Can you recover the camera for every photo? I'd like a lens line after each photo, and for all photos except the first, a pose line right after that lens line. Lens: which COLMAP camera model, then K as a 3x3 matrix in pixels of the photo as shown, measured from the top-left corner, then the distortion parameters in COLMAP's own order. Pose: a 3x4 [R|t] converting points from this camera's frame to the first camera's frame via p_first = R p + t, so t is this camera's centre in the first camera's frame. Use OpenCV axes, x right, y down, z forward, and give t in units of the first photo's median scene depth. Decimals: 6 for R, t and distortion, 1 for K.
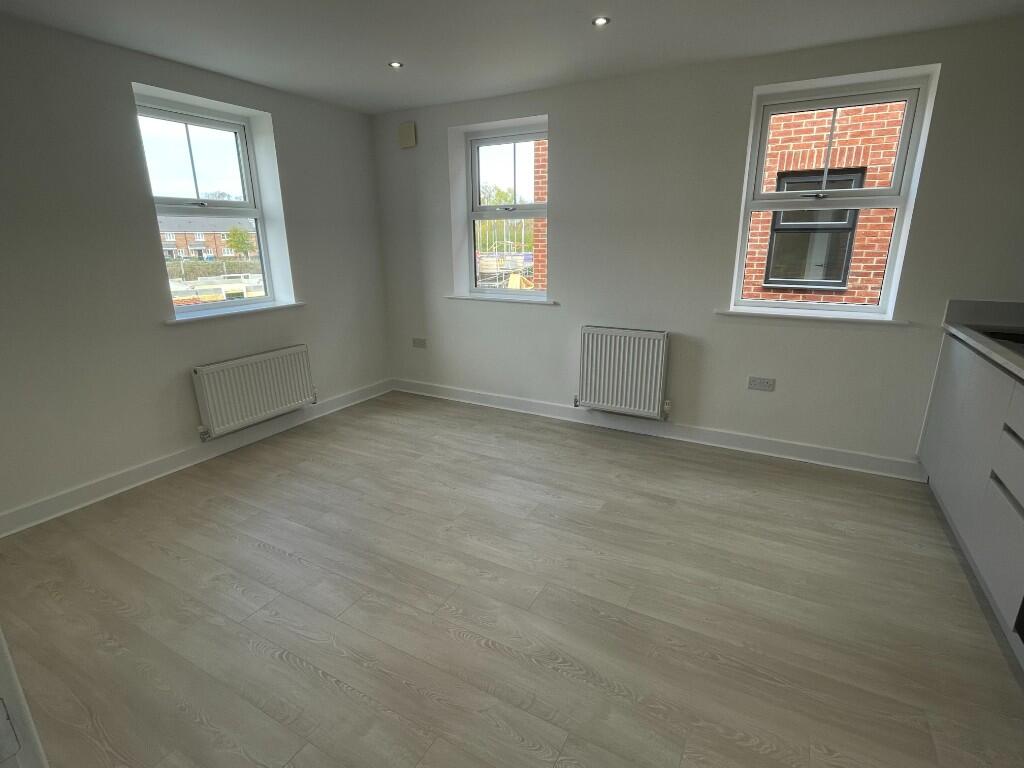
lens RADIAL K [[504.9, 0, 513.8], [0, 504.9, 382.7], [0, 0, 1]] dist [-0.003067, 0.000548]
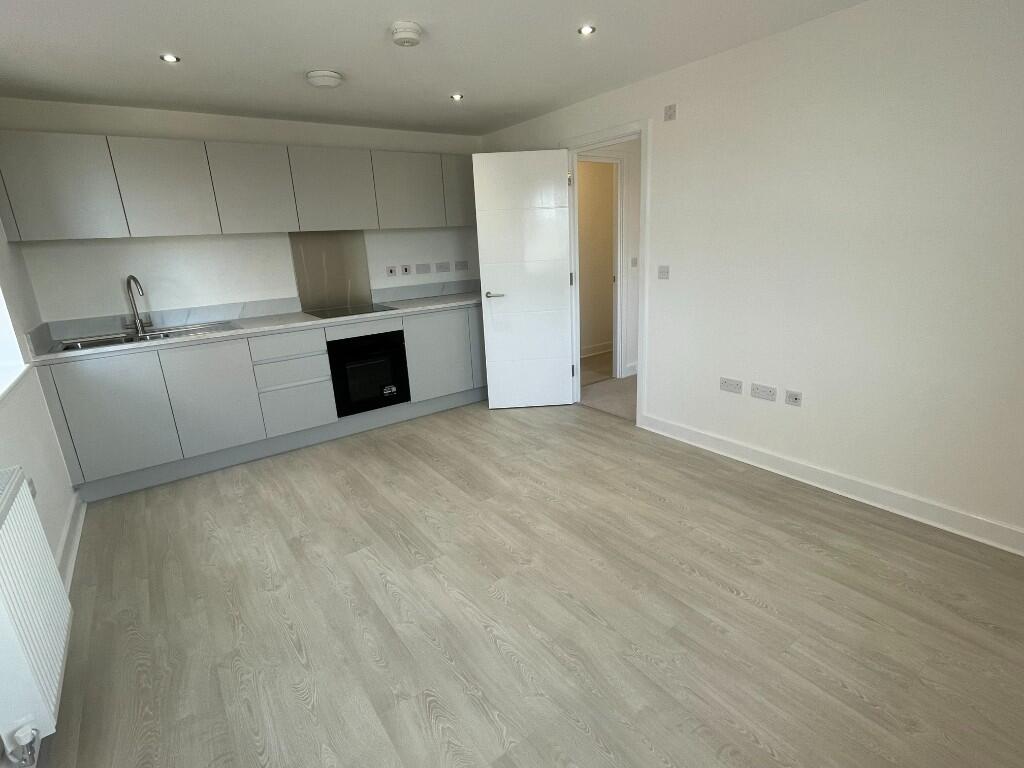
lens RADIAL K [[504.9, 0, 513.8], [0, 504.9, 382.7], [0, 0, 1]] dist [-0.003067, 0.000548]
pose [[-0.904838, -0.066881, 0.420469, -0.382788], [0.169606, 0.849217, 0.500065, -0.364893], [-0.390514, 0.523792, -0.757060, 1.242272]]
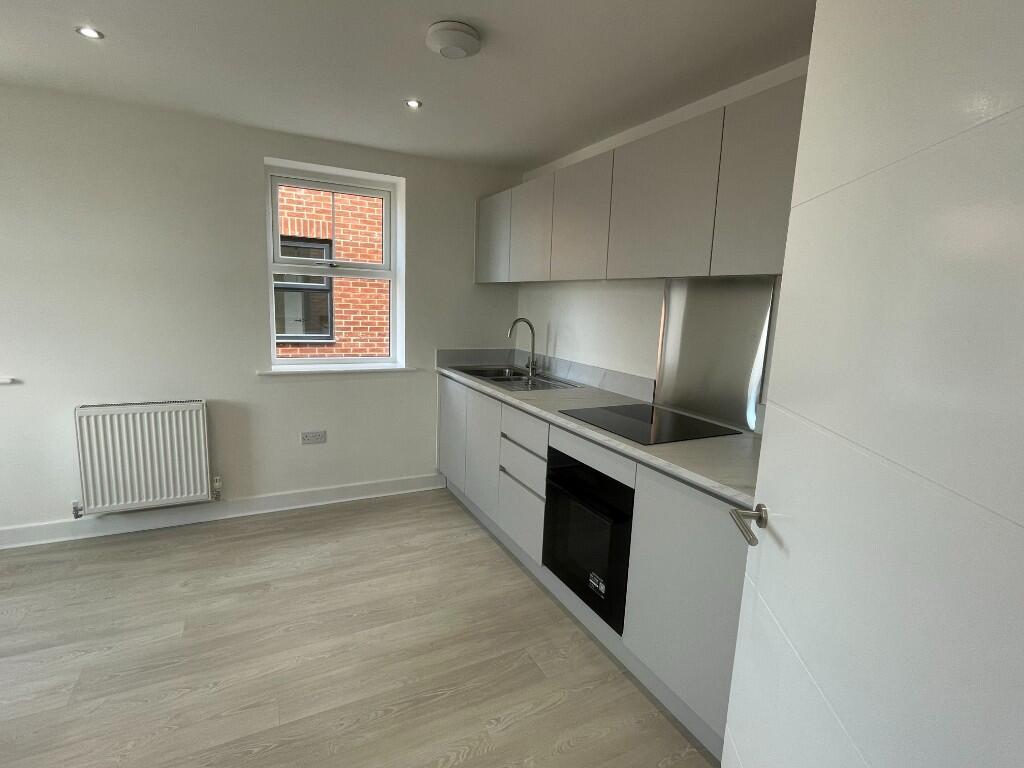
lens RADIAL K [[504.9, 0, 513.8], [0, 504.9, 382.7], [0, 0, 1]] dist [-0.003067, 0.000548]
pose [[0.556870, -0.104295, 0.824026, -0.128836], [0.186173, 0.982516, -0.001460, -0.031729], [-0.809466, 0.154225, 0.566551, 0.066390]]
